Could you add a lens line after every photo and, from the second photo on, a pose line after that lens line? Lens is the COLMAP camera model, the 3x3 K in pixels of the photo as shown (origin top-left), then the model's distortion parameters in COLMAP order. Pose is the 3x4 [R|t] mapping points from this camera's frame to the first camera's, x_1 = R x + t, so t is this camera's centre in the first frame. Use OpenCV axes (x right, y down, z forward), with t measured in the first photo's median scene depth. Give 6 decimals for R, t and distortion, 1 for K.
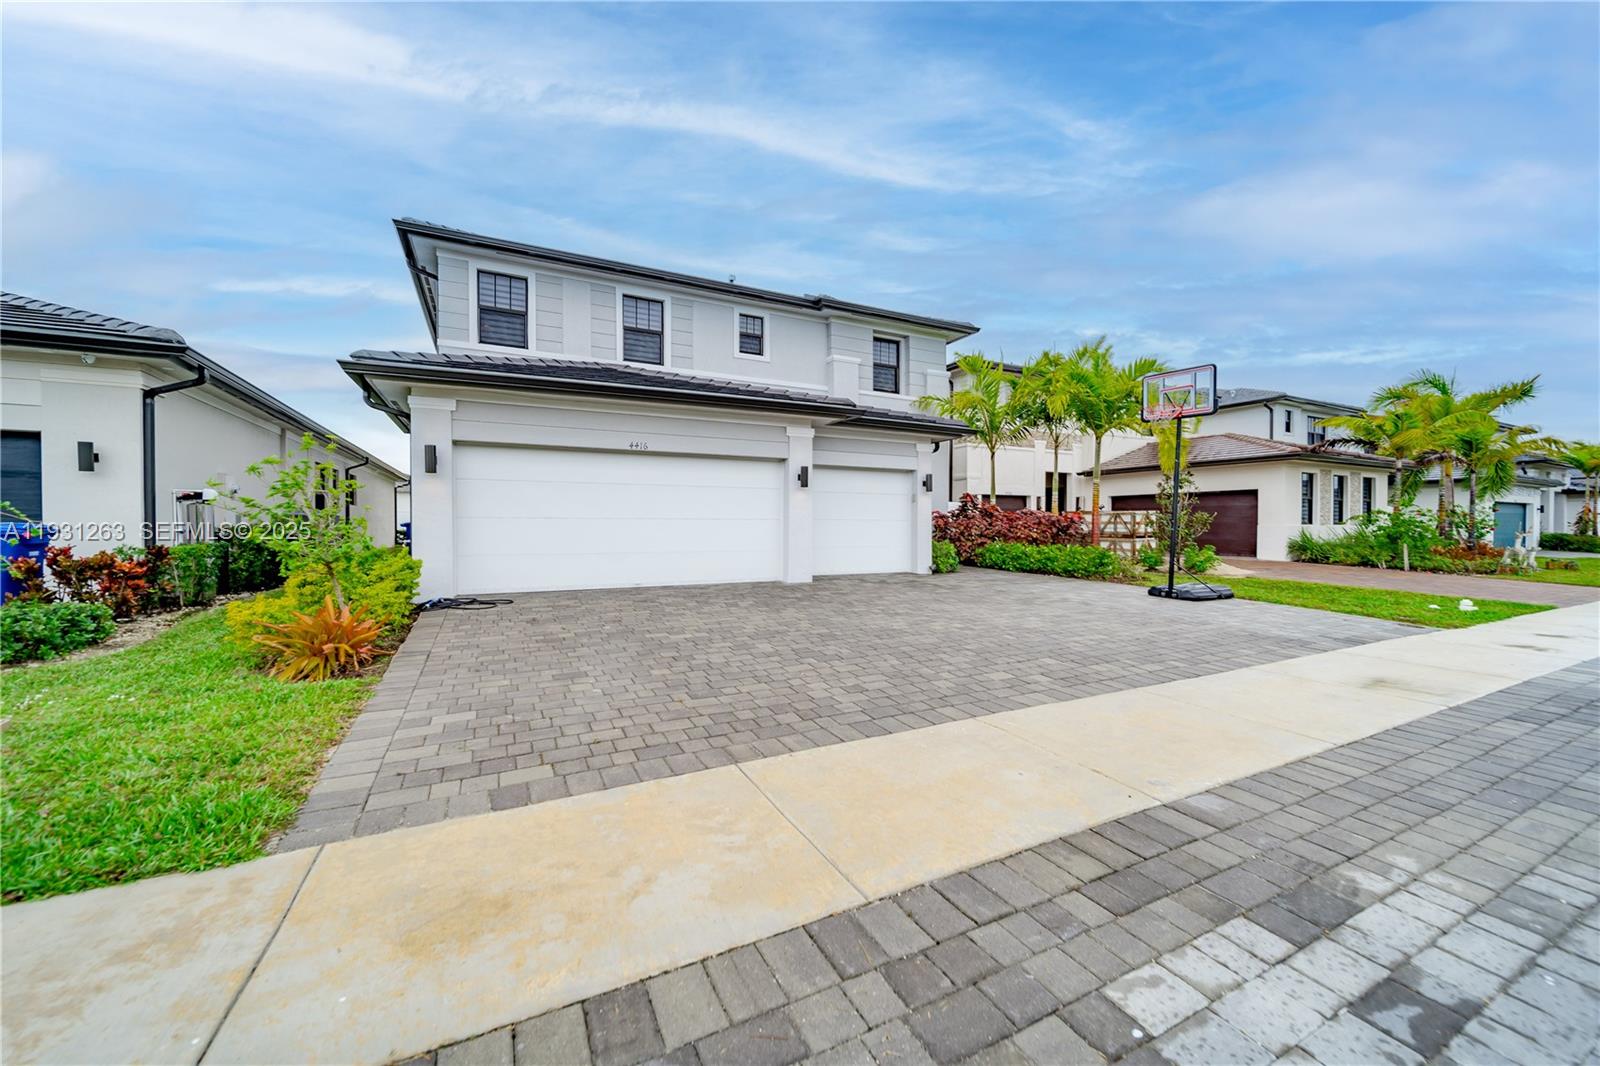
lens RADIAL K [[560.8, 0, 792.7], [0, 560.8, 533.0], [0, 0, 1]] dist [0.001834, -0.002636]
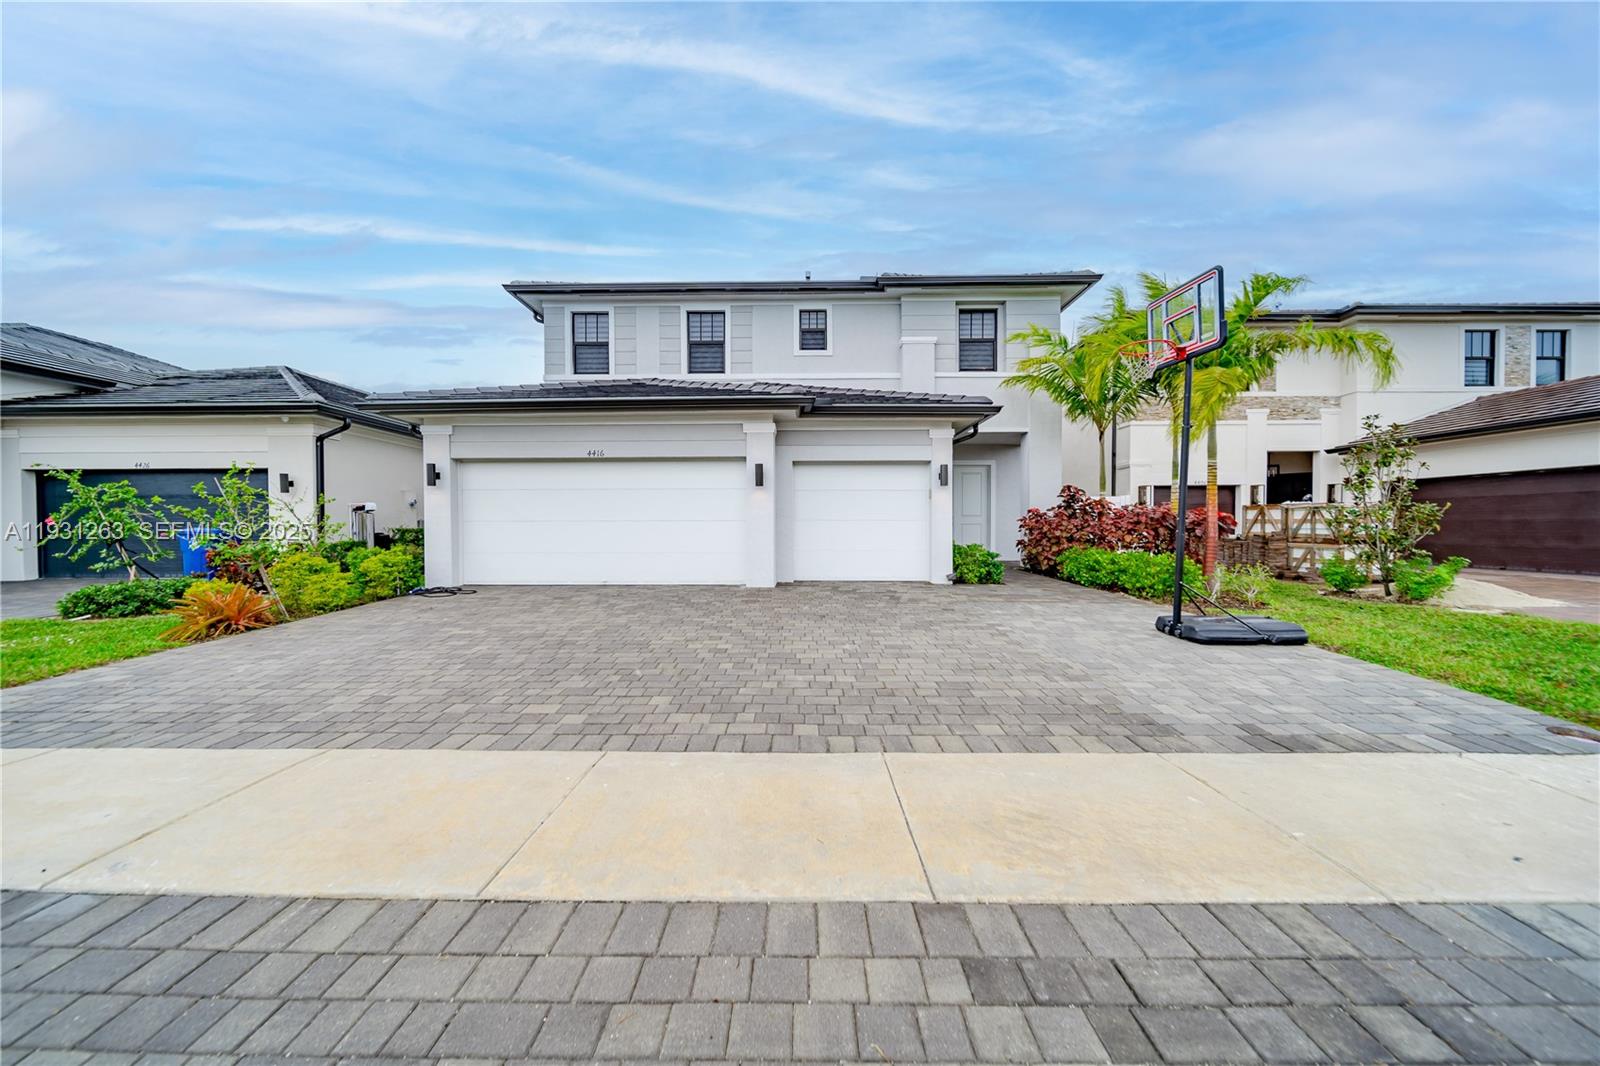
lens RADIAL K [[552.3, 0, 799.4], [0, 552.3, 534.4], [0, 0, 1]] dist [-0.001981, -0.000027]
pose [[0.898517, 0.003380, -0.438926, 0.377907], [-0.002418, 0.999993, 0.002751, -0.002582], [0.438933, -0.001411, 0.898519, 0.152897]]
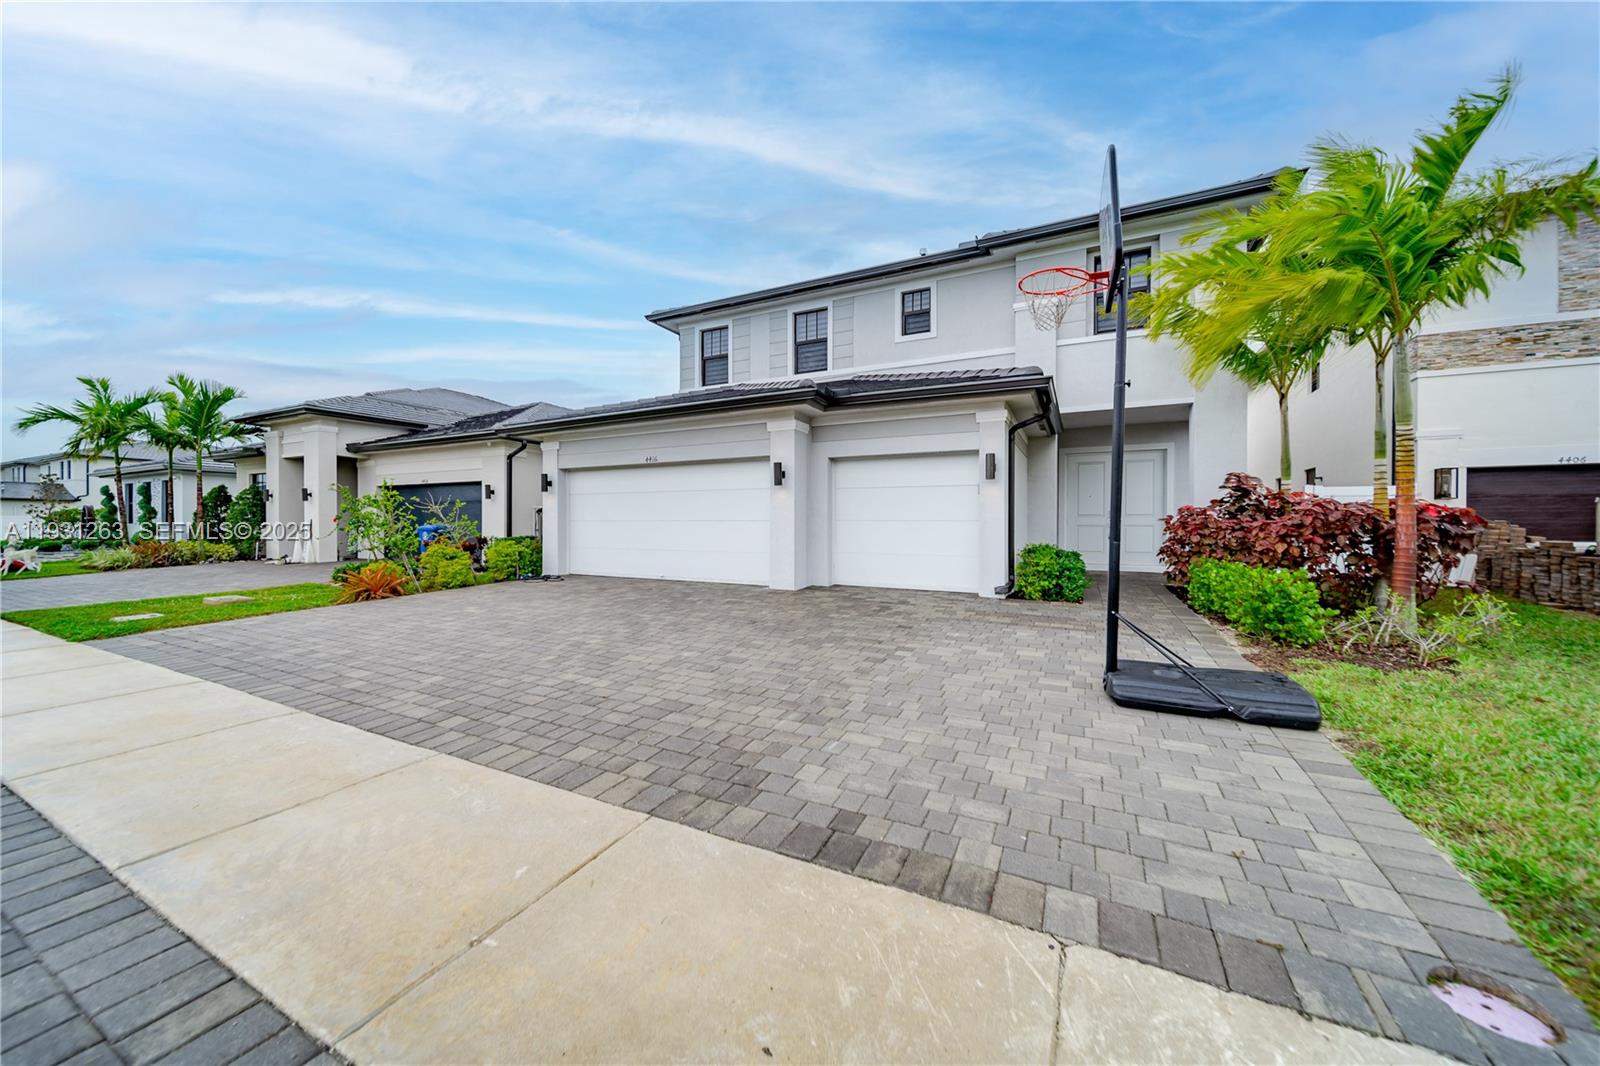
lens RADIAL K [[560.8, 0, 792.7], [0, 560.8, 533.0], [0, 0, 1]] dist [0.001834, -0.002636]
pose [[0.620650, 0.011687, -0.784001, 0.586835], [-0.013079, 0.999904, 0.004551, -0.006342], [0.783979, 0.007429, 0.620743, 0.347803]]
